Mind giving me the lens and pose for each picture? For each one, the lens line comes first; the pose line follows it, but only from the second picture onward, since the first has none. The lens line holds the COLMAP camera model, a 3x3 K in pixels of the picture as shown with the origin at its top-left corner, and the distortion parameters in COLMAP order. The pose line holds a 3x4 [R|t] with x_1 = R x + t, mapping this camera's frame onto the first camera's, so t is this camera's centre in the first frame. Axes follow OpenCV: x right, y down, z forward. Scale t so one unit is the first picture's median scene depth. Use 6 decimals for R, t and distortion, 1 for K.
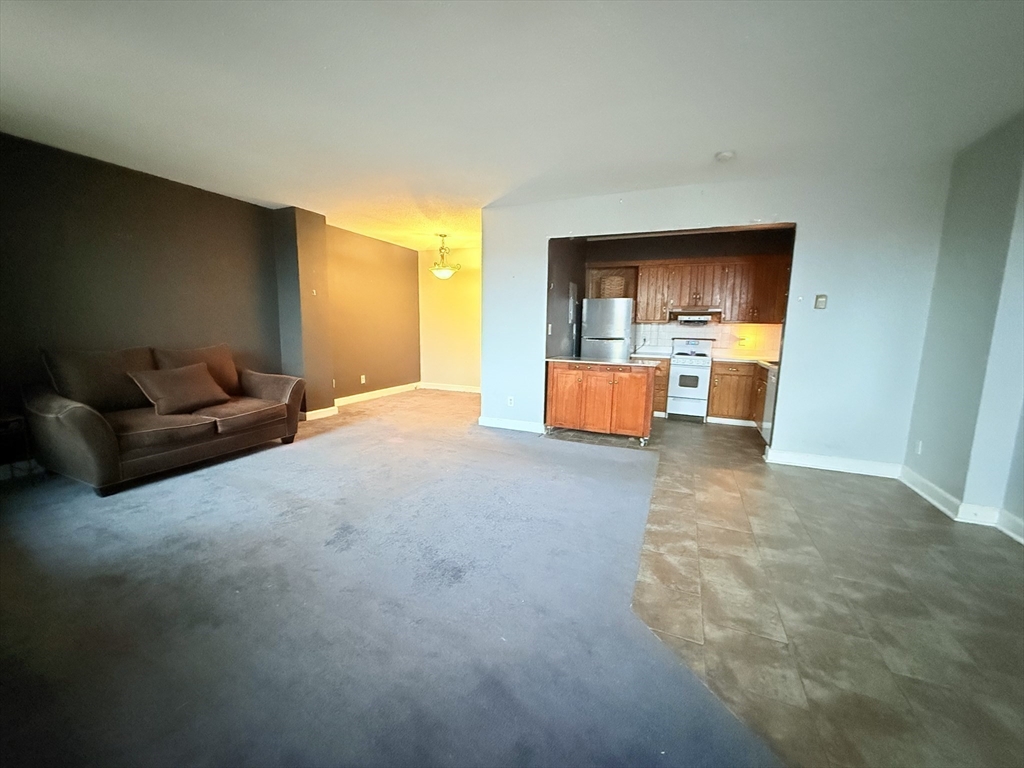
lens RADIAL K [[403.0, 0, 512.0], [0, 403.0, 384.0], [0, 0, 1]] dist [-0.001814, -0.000092]
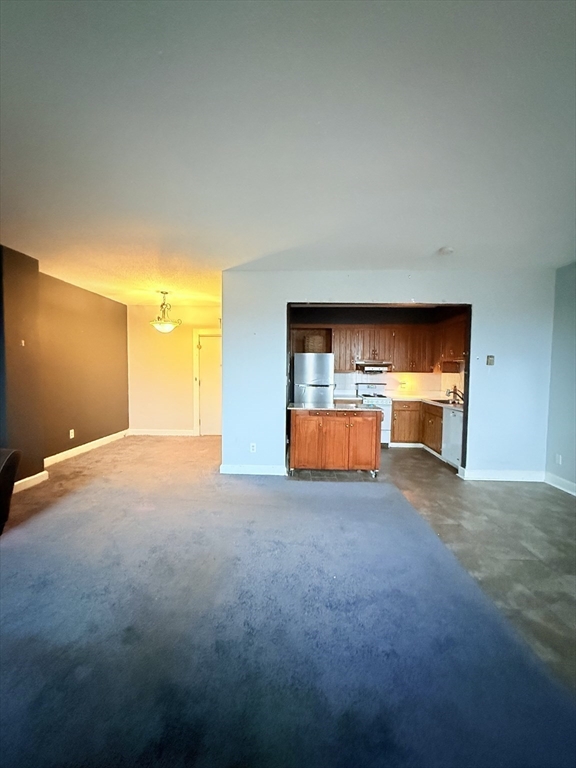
lens RADIAL K [[302.2, 0, 288.0], [0, 302.2, 384.0], [0, 0, 1]] dist [-0.001814, -0.000092]
pose [[0.932214, -0.024752, 0.361061, -0.227368], [0.057554, 0.995101, -0.080380, -0.063494], [-0.357302, 0.095712, 0.929072, 0.231083]]
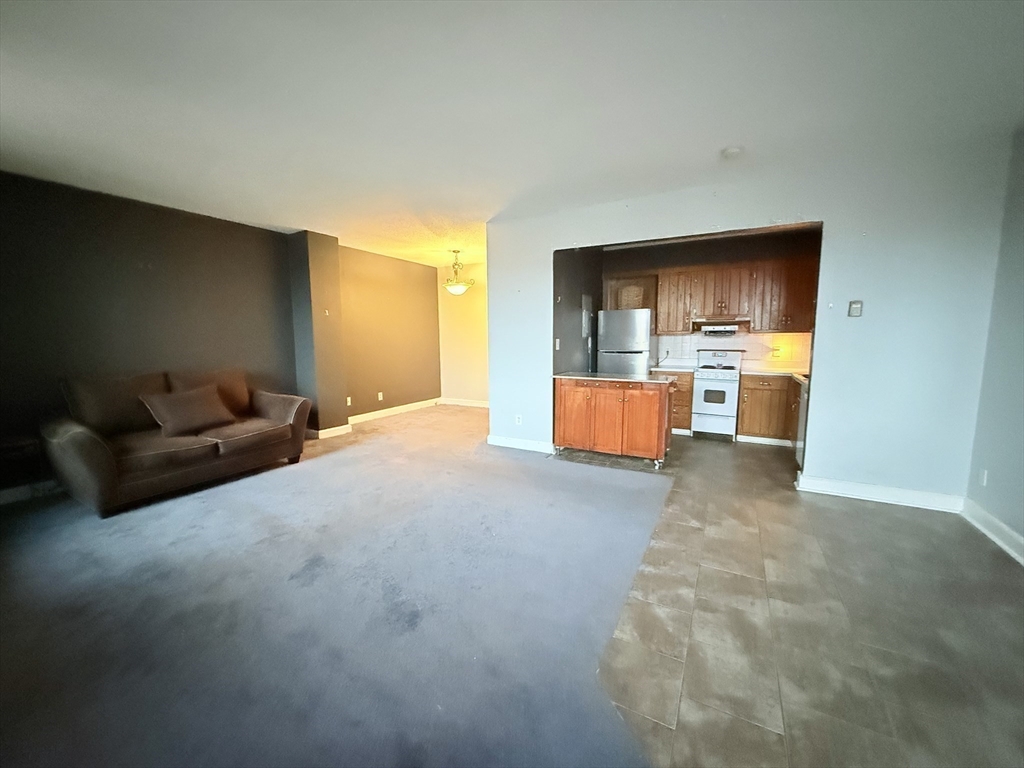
lens RADIAL K [[403.0, 0, 512.0], [0, 403.0, 384.0], [0, 0, 1]] dist [-0.001814, -0.000092]
pose [[0.995058, -0.011212, -0.098658, 0.086256], [0.008495, 0.999574, -0.027914, -0.017401], [0.098929, 0.026938, 0.994730, 0.045357]]
